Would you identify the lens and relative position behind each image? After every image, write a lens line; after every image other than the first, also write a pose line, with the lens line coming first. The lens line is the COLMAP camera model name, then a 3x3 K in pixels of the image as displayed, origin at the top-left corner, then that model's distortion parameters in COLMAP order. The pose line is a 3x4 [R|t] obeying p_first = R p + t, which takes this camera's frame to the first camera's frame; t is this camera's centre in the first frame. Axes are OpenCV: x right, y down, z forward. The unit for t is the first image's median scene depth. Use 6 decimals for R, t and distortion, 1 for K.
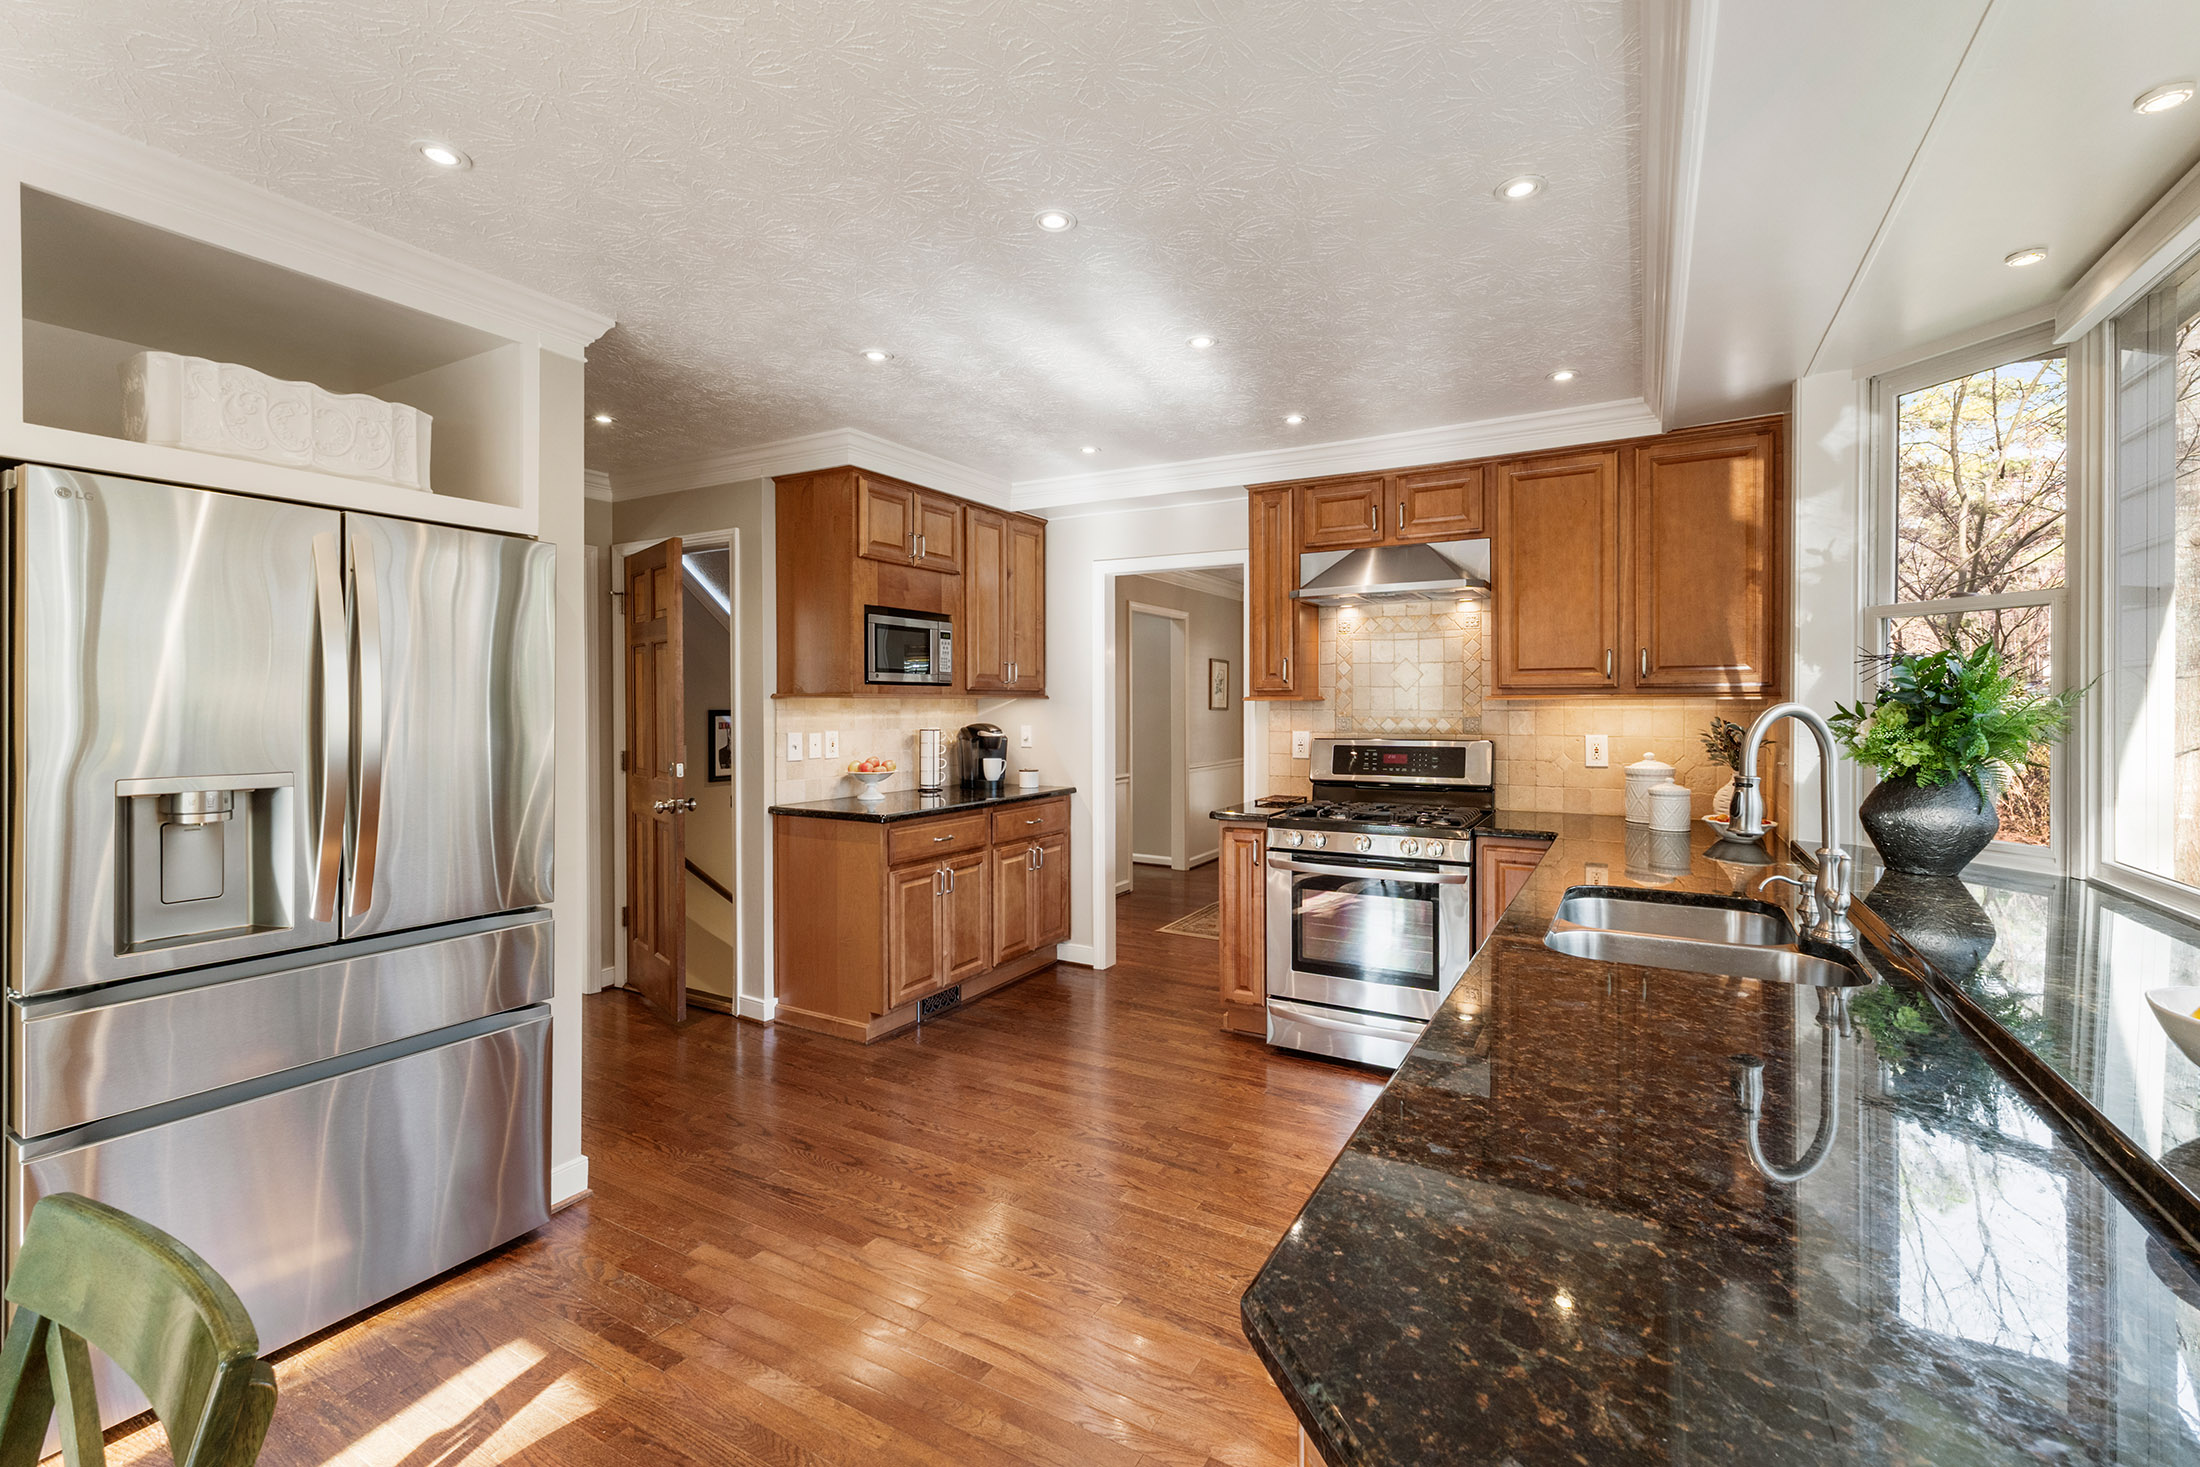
lens RADIAL K [[938.5, 0, 1114.7], [0, 938.5, 711.2], [0, 0, 1]] dist [0.005560, -0.000531]
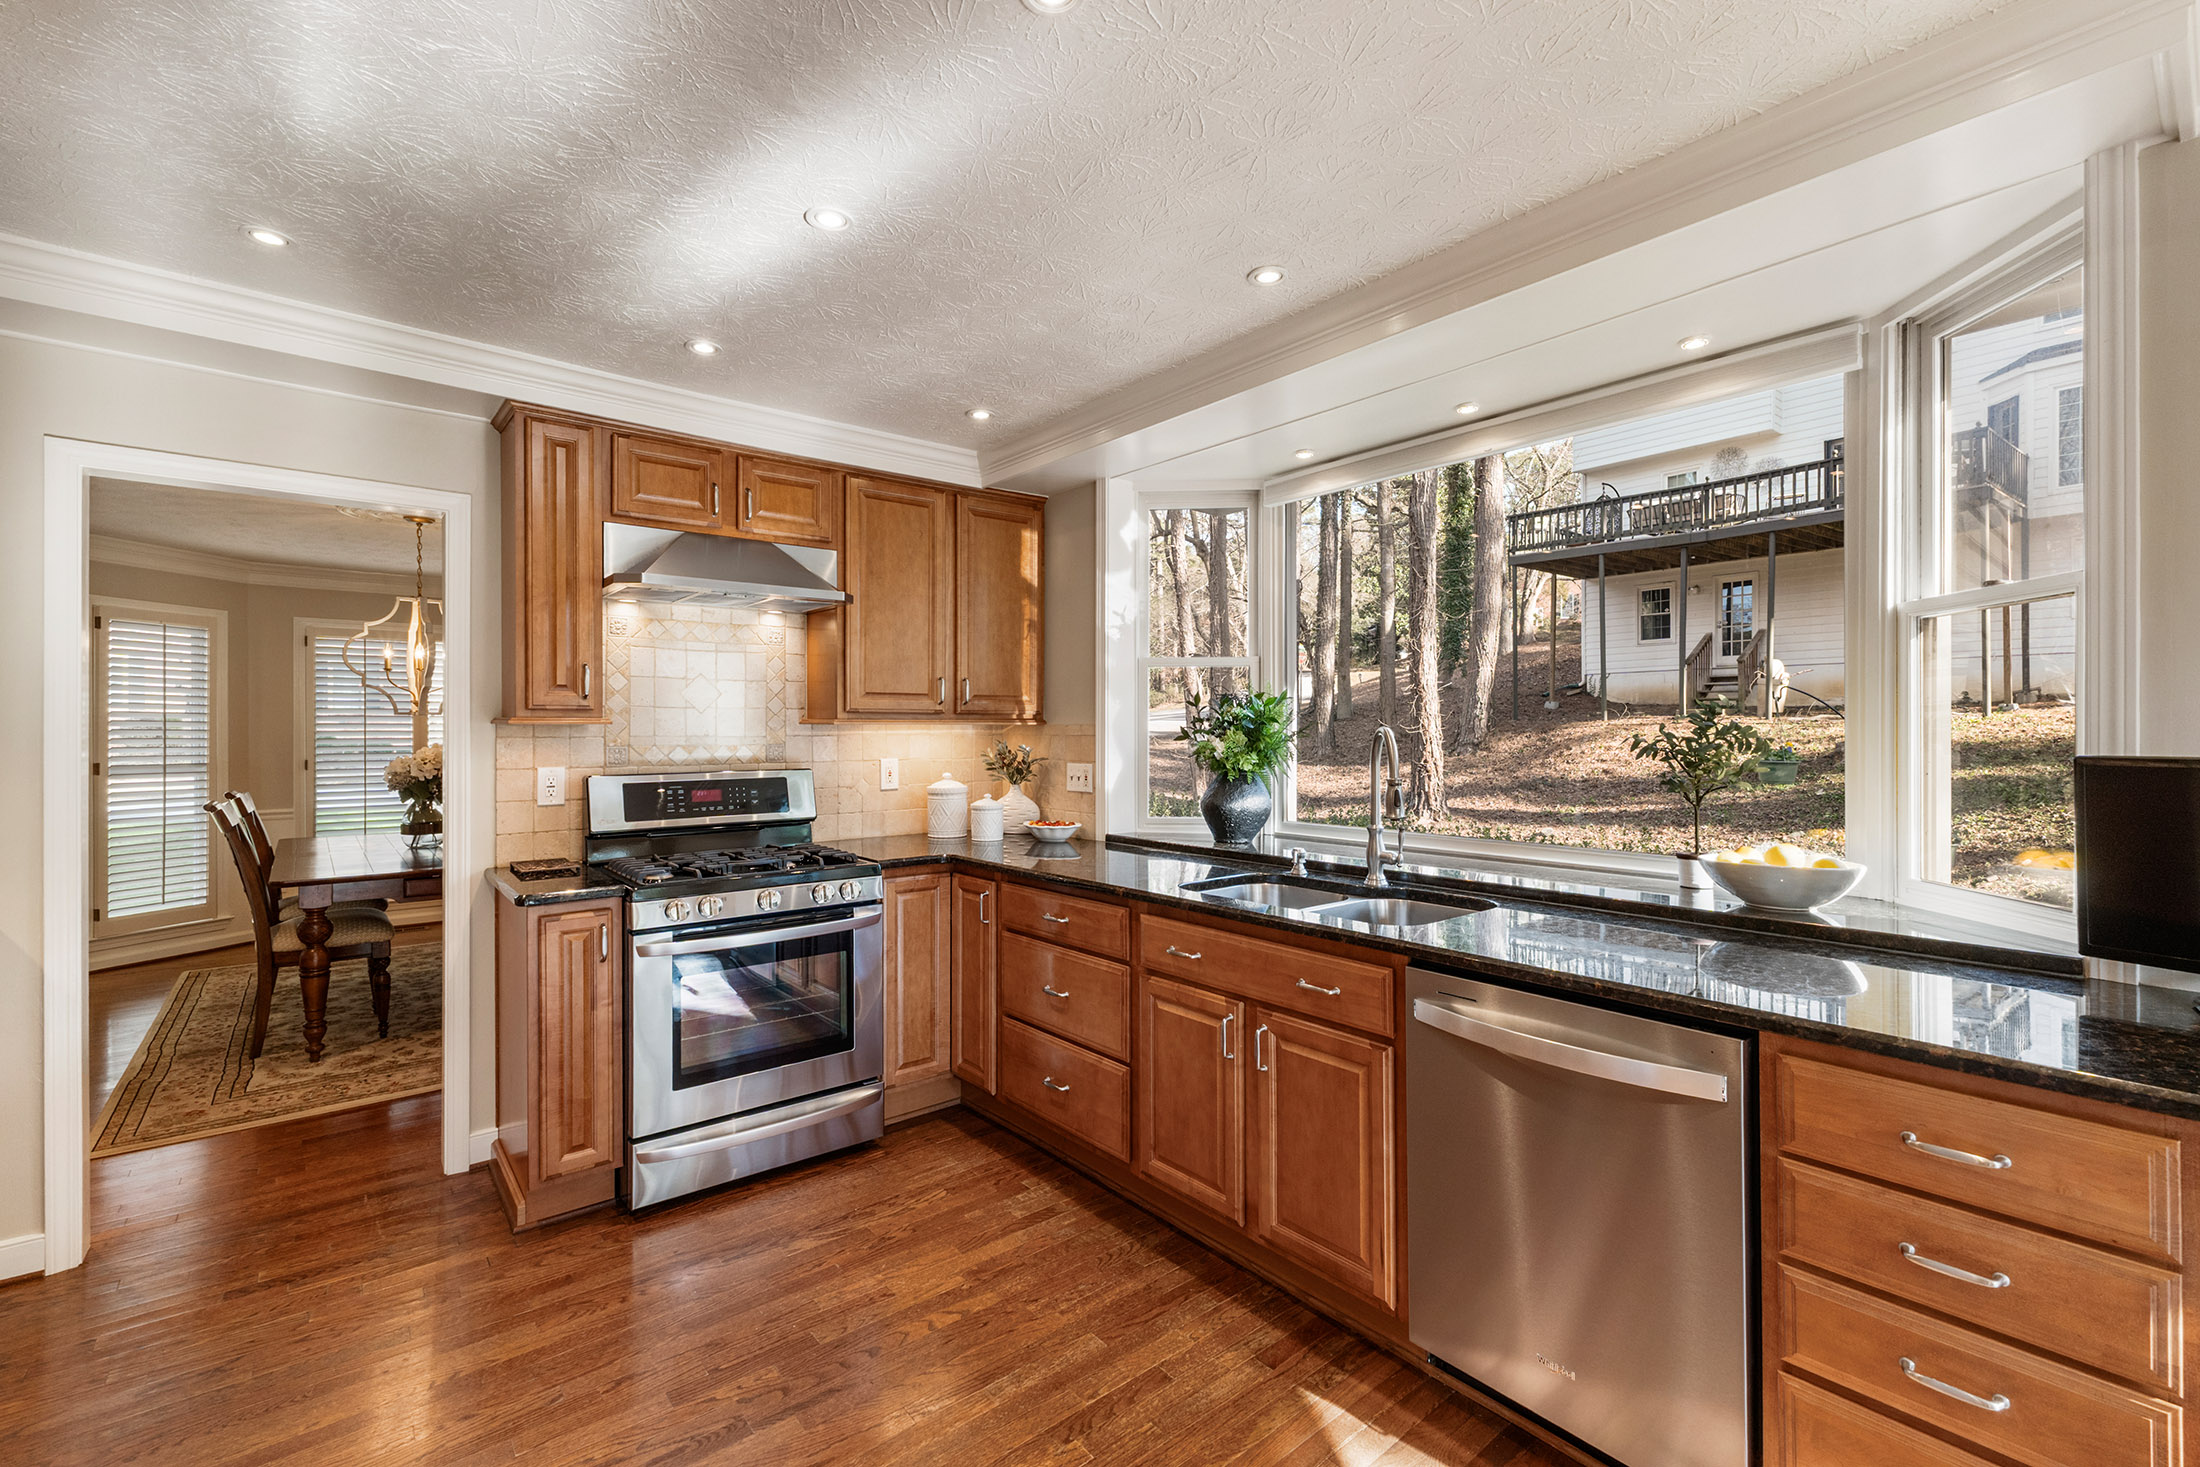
lens RADIAL K [[938.5, 0, 1102.5], [0, 938.5, 731.5], [0, 0, 1]] dist [0.005560, -0.000531]
pose [[0.355414, -0.003678, 0.934702, -0.363379], [0.008157, 0.999966, 0.000833, -0.003381], [-0.934673, 0.007328, 0.355432, 0.404908]]
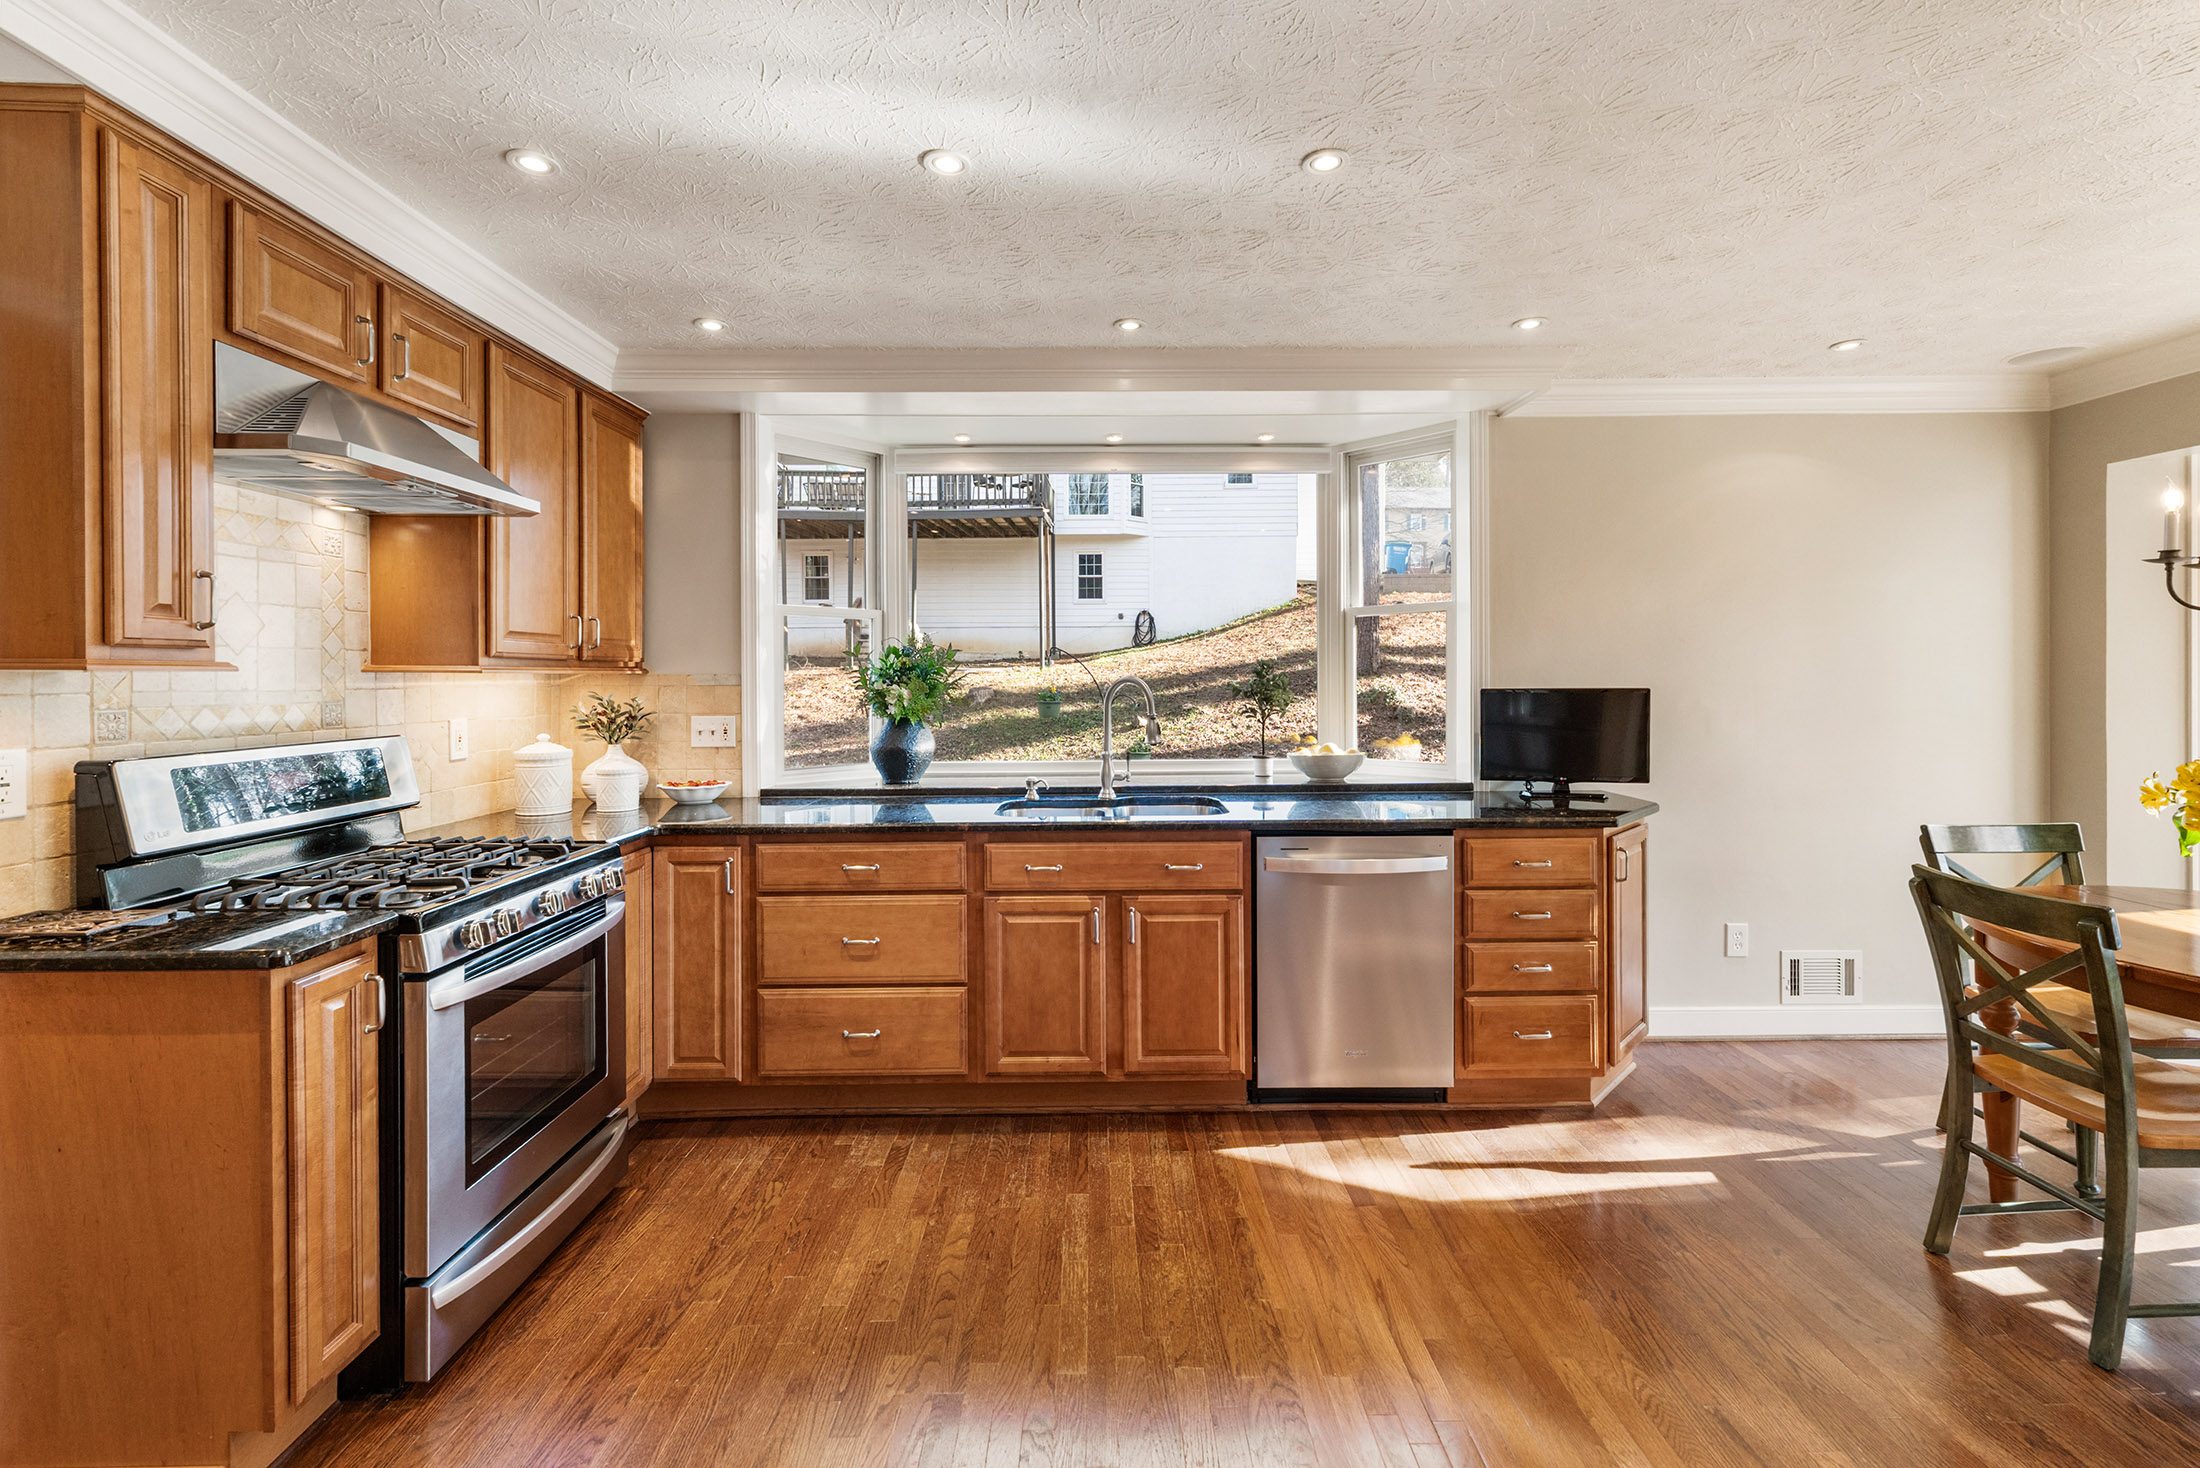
lens RADIAL K [[938.5, 0, 1096.7], [0, 938.5, 685.7], [0, 0, 1]] dist [0.005560, -0.000531]
pose [[-0.499687, -0.006920, 0.866178, -0.417659], [0.009038, 0.999872, 0.013201, -0.007331], [-0.866159, 0.014425, -0.499561, 0.912974]]
